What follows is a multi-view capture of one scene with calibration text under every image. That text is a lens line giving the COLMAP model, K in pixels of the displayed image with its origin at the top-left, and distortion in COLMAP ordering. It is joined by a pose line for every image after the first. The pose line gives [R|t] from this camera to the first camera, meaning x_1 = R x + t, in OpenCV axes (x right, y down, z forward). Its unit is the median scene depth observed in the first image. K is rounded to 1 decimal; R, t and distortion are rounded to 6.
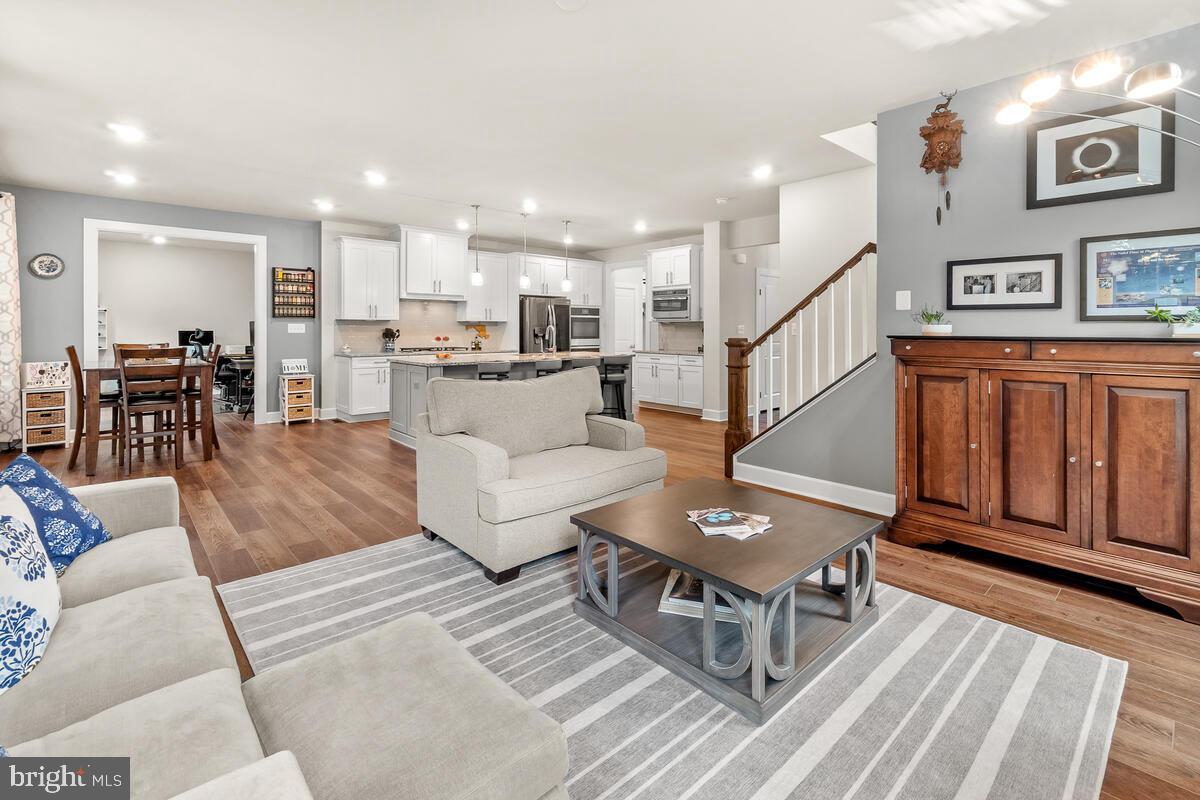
lens RADIAL K [[543.9, 0, 595.8], [0, 543.9, 331.4], [0, 0, 1]] dist [-0.002000, -0.000087]
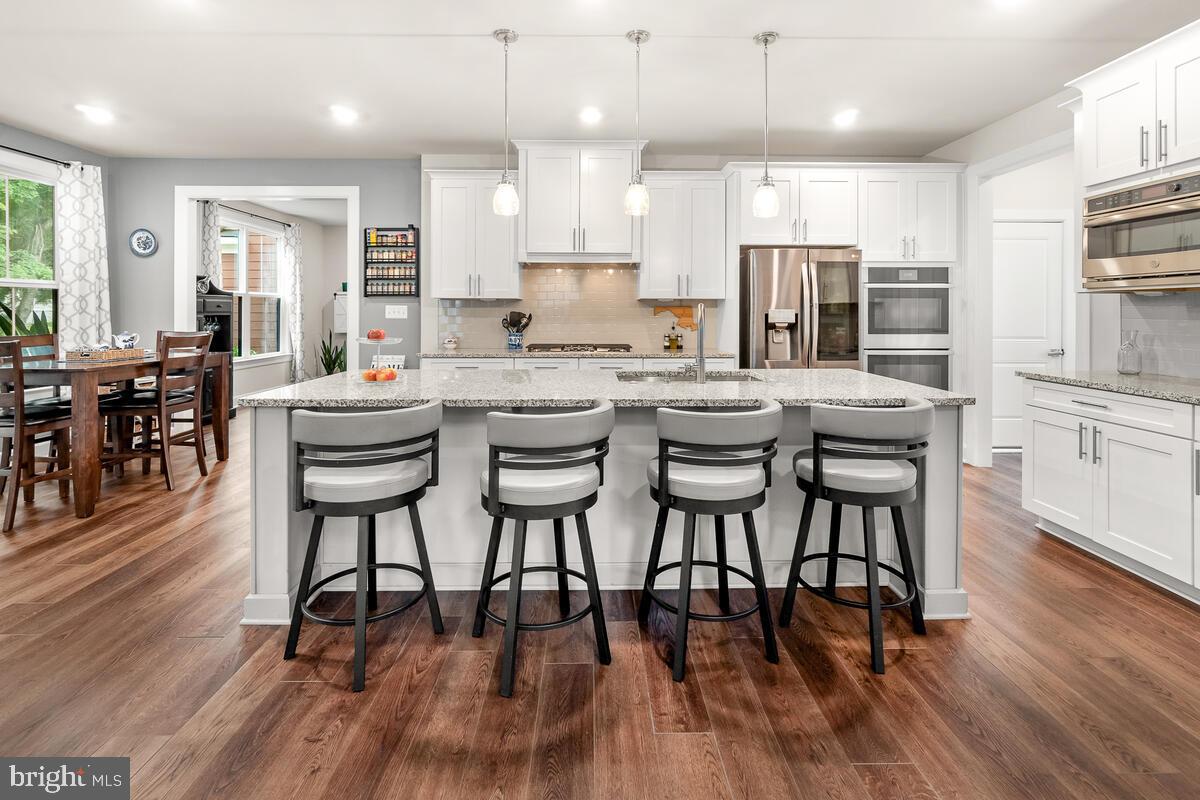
lens RADIAL K [[543.9, 0, 598.3], [0, 543.9, 307.0], [0, 0, 1]] dist [-0.002000, -0.000087]
pose [[0.755819, -0.007559, -0.654737, 0.108501], [-0.002153, 0.999899, -0.014029, -0.002744], [0.654777, 0.012013, 0.755727, 0.628281]]
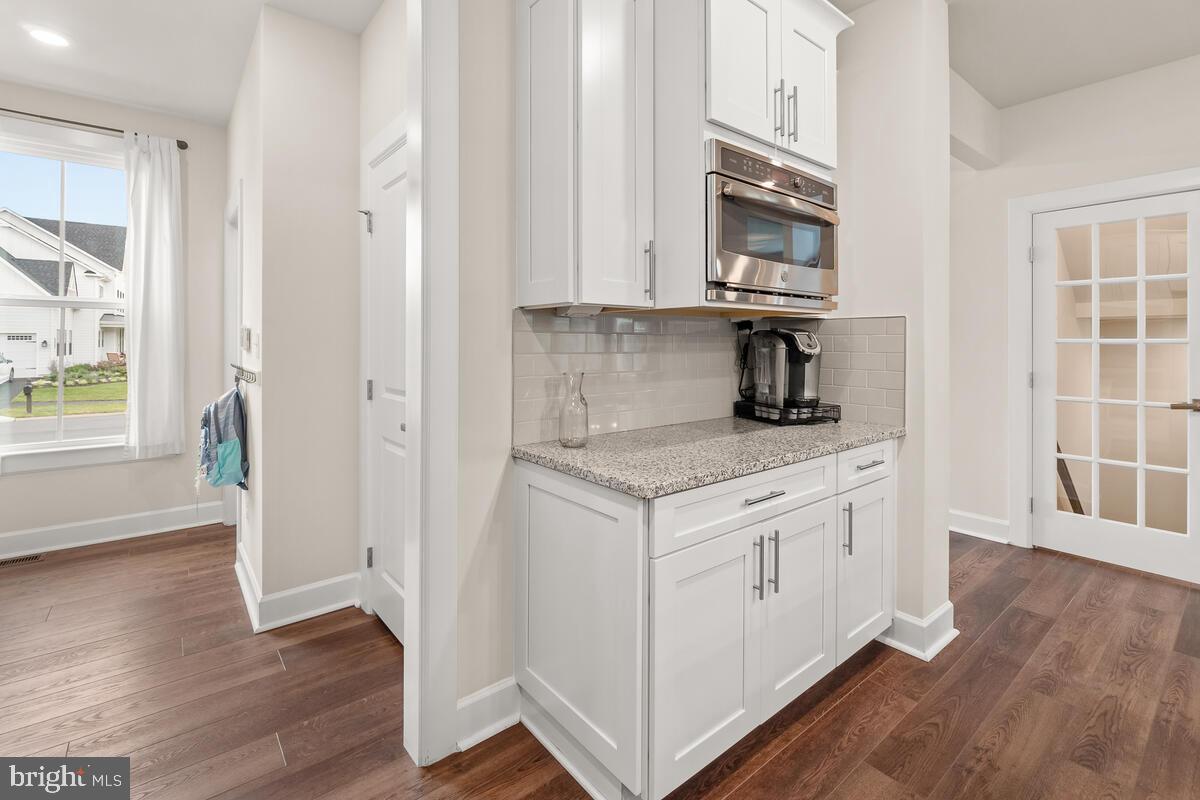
lens RADIAL K [[543.9, 0, 610.0], [0, 543.9, 345.6], [0, 0, 1]] dist [-0.002000, -0.000087]
pose [[0.046304, -0.009300, 0.998884, -0.098467], [0.003141, 0.999953, 0.009165, -0.006243], [-0.998922, 0.002713, 0.046331, 1.168086]]
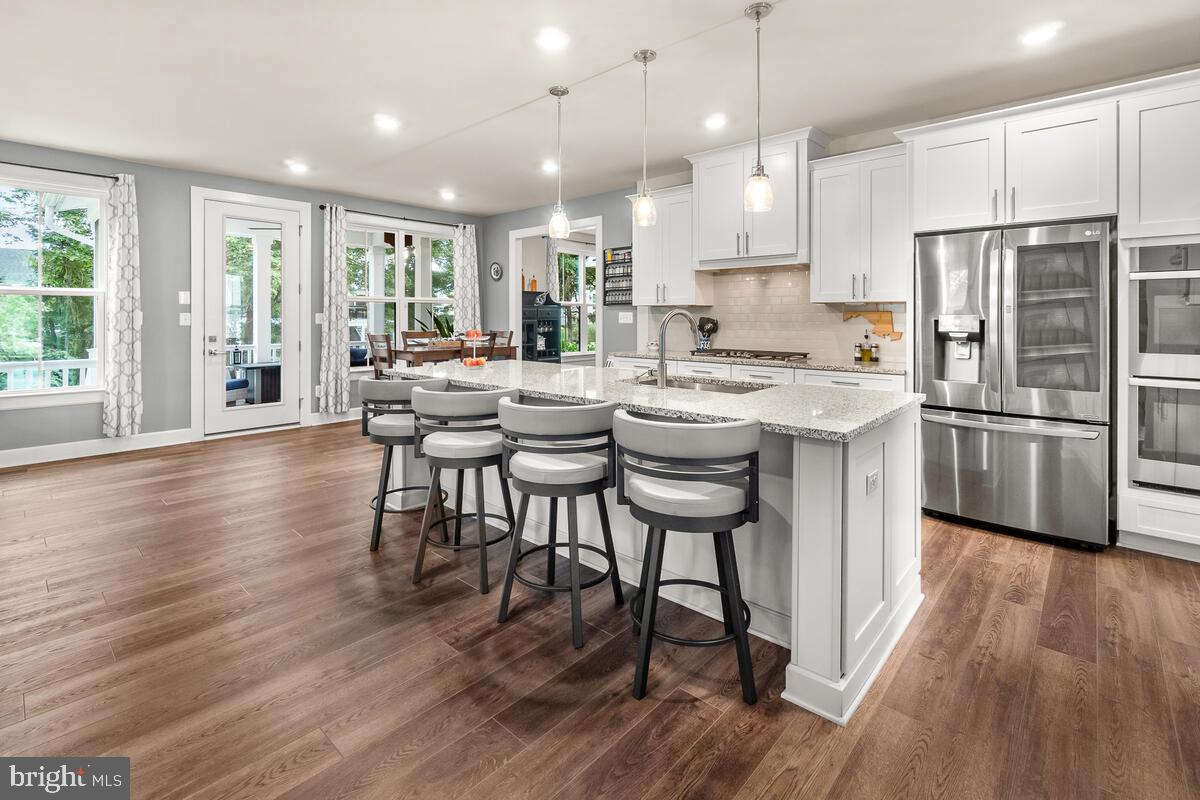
lens RADIAL K [[543.9, 0, 603.6], [0, 543.9, 316.0], [0, 0, 1]] dist [-0.002000, -0.000087]
pose [[0.110050, -0.004773, -0.993915, 0.275937], [-0.005225, 0.999972, -0.005381, -0.003641], [0.993912, 0.005786, 0.110021, 0.861047]]
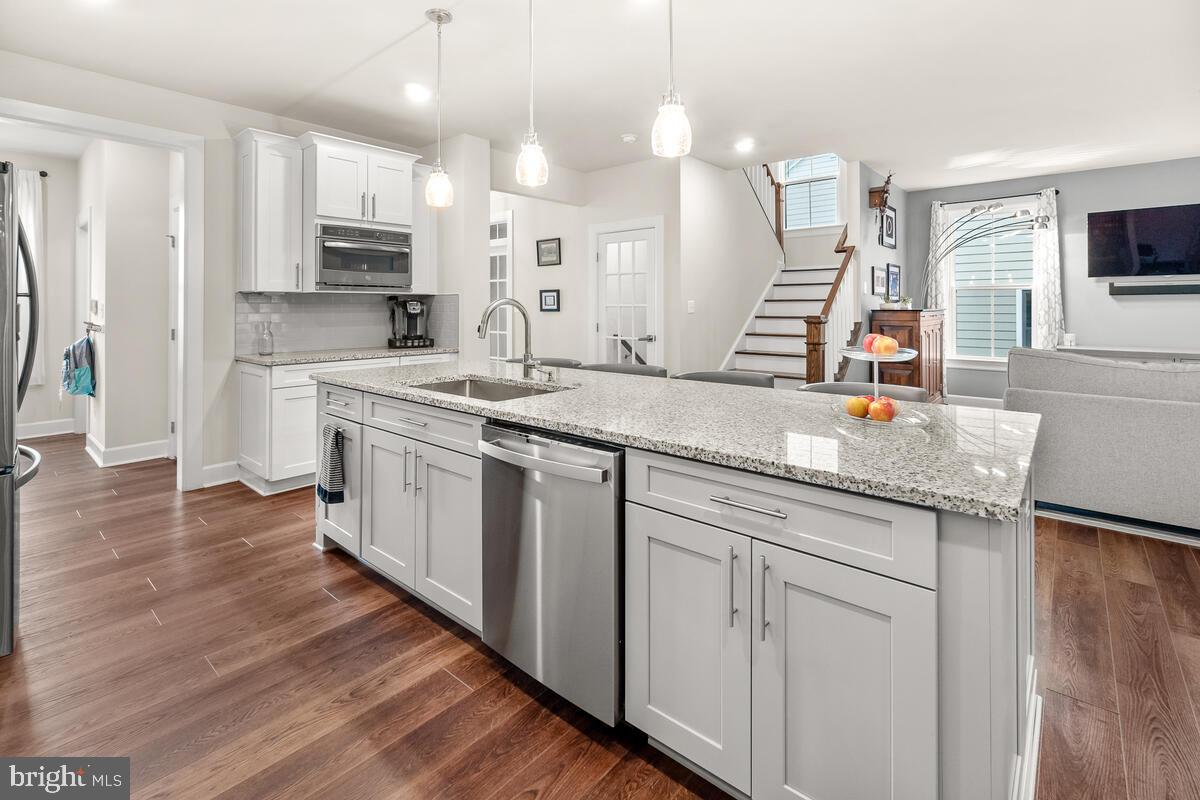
lens RADIAL K [[543.9, 0, 599.7], [0, 543.9, 306.2], [0, 0, 1]] dist [-0.002000, -0.000087]
pose [[-0.123390, -0.000573, 0.992358, -0.426843], [0.006835, 0.999976, 0.001428, -0.005541], [-0.992335, 0.006959, -0.123383, 0.936346]]
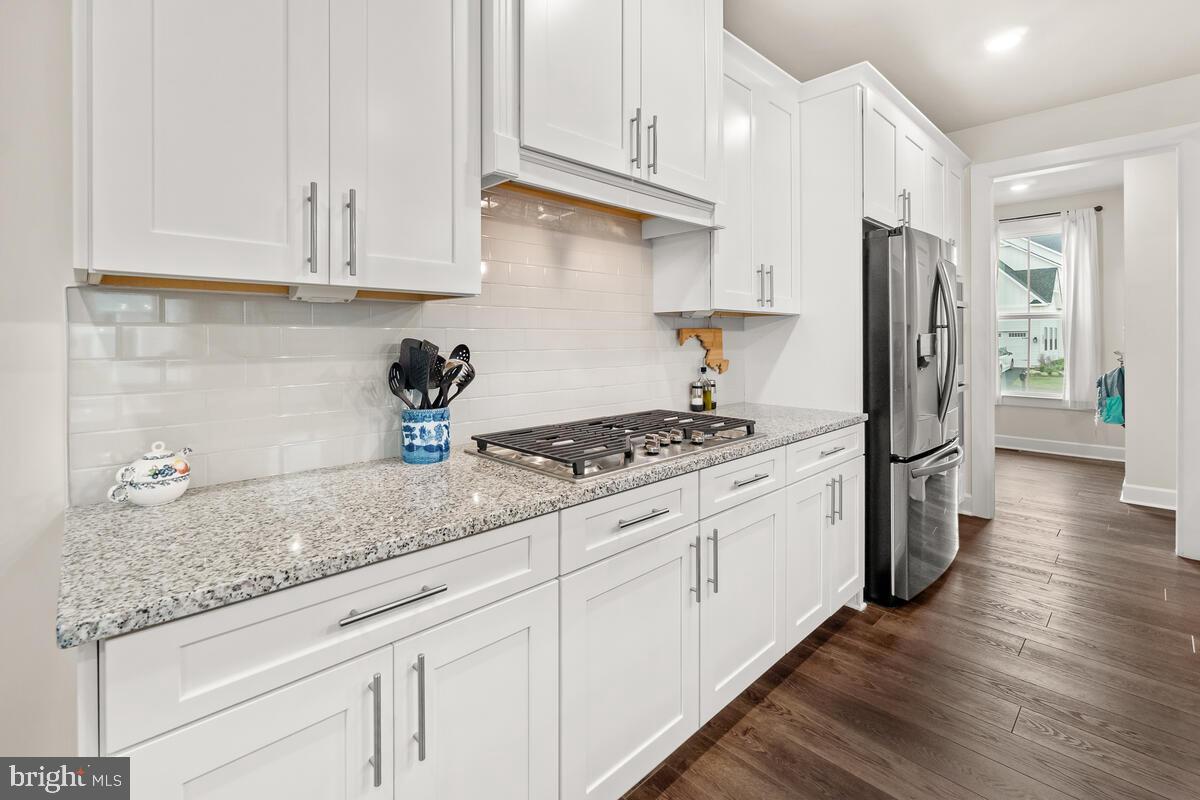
lens RADIAL K [[543.9, 0, 594.3], [0, 543.9, 335.6], [0, 0, 1]] dist [-0.002000, -0.000087]
pose [[0.999439, -0.007328, 0.032669, -0.344641], [0.007766, 0.999881, -0.013318, -0.004301], [-0.032568, 0.013564, 0.999377, 0.853663]]
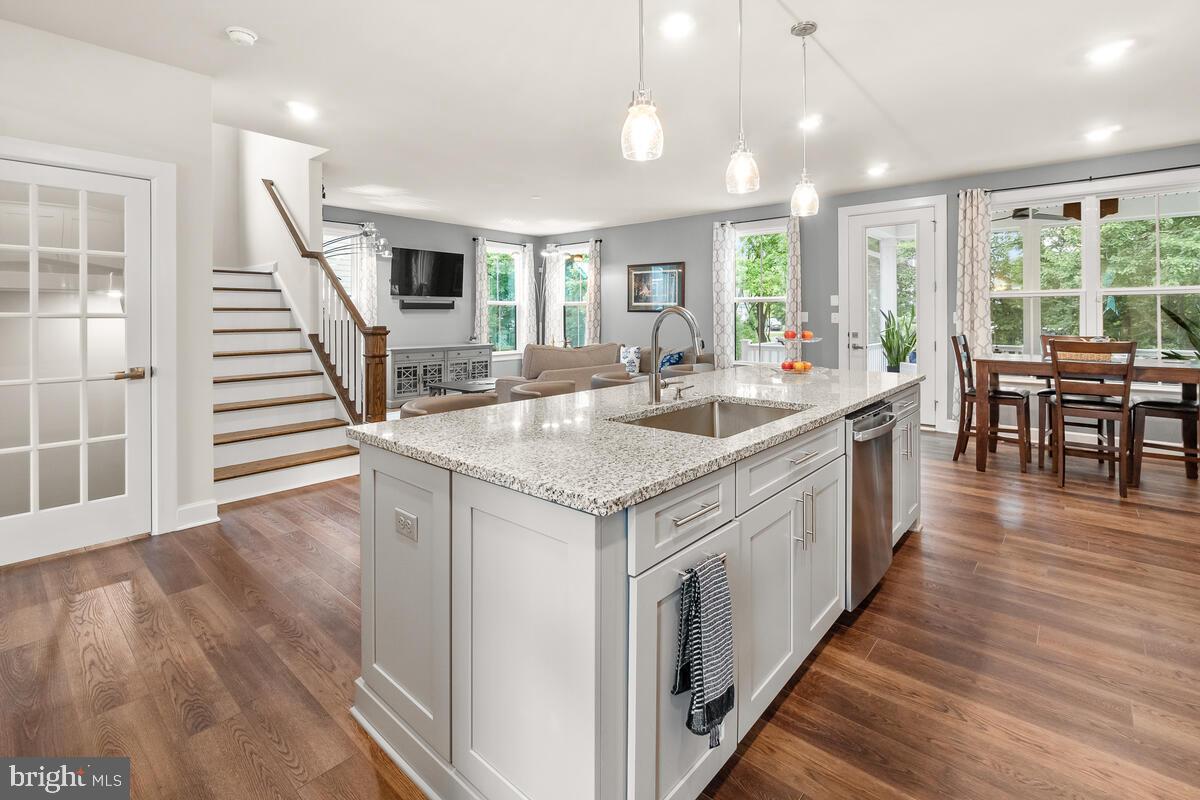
lens RADIAL K [[543.9, 0, 588.4], [0, 543.9, 319.2], [0, 0, 1]] dist [-0.002000, -0.000087]
pose [[-0.994994, -0.000918, -0.099928, -0.012629], [-0.002009, 0.999939, 0.010820, -0.007007], [0.099912, 0.010967, -0.994936, 1.223368]]
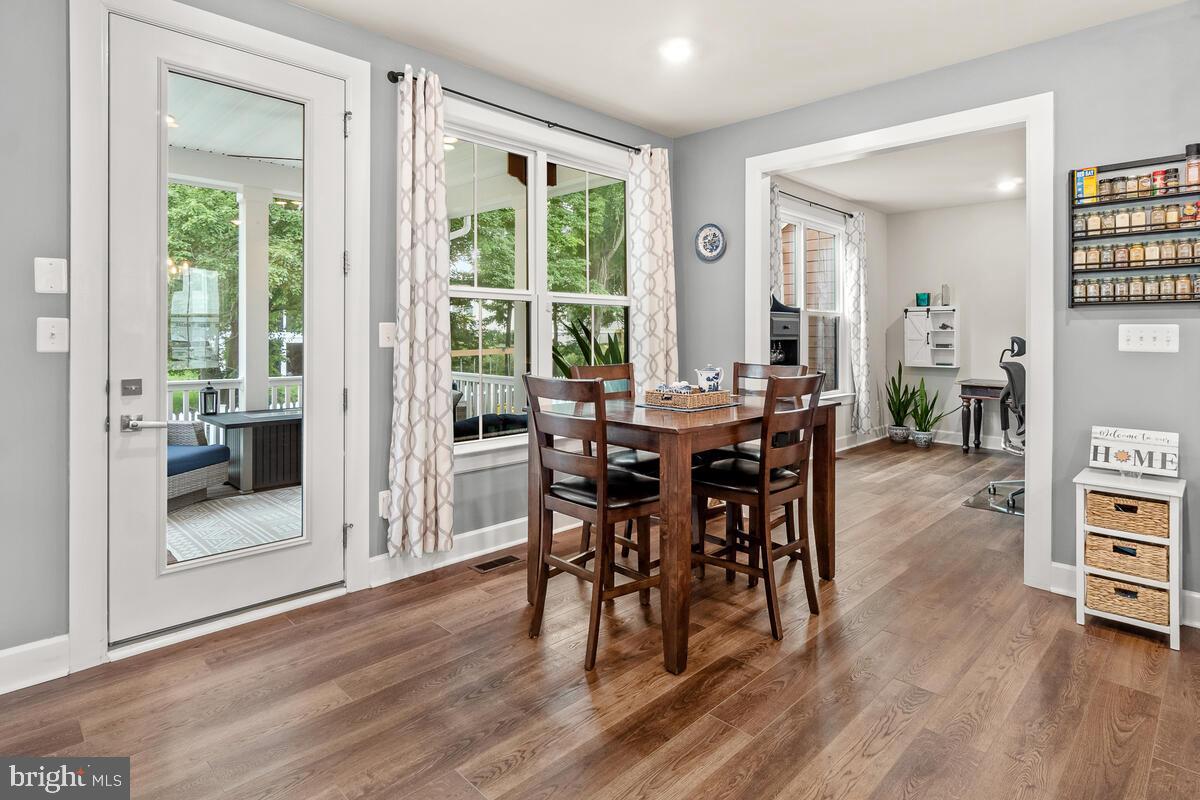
lens RADIAL K [[635.3, 0, 605.1], [0, 635.3, 336.4], [0, 0, 1]] dist [-0.004852, 0.001857]
pose [[0.060575, 0.002506, -0.998161, -0.180009], [-0.011727, 0.999930, 0.001799, -0.003242], [0.998095, 0.011596, 0.060600, 0.634723]]
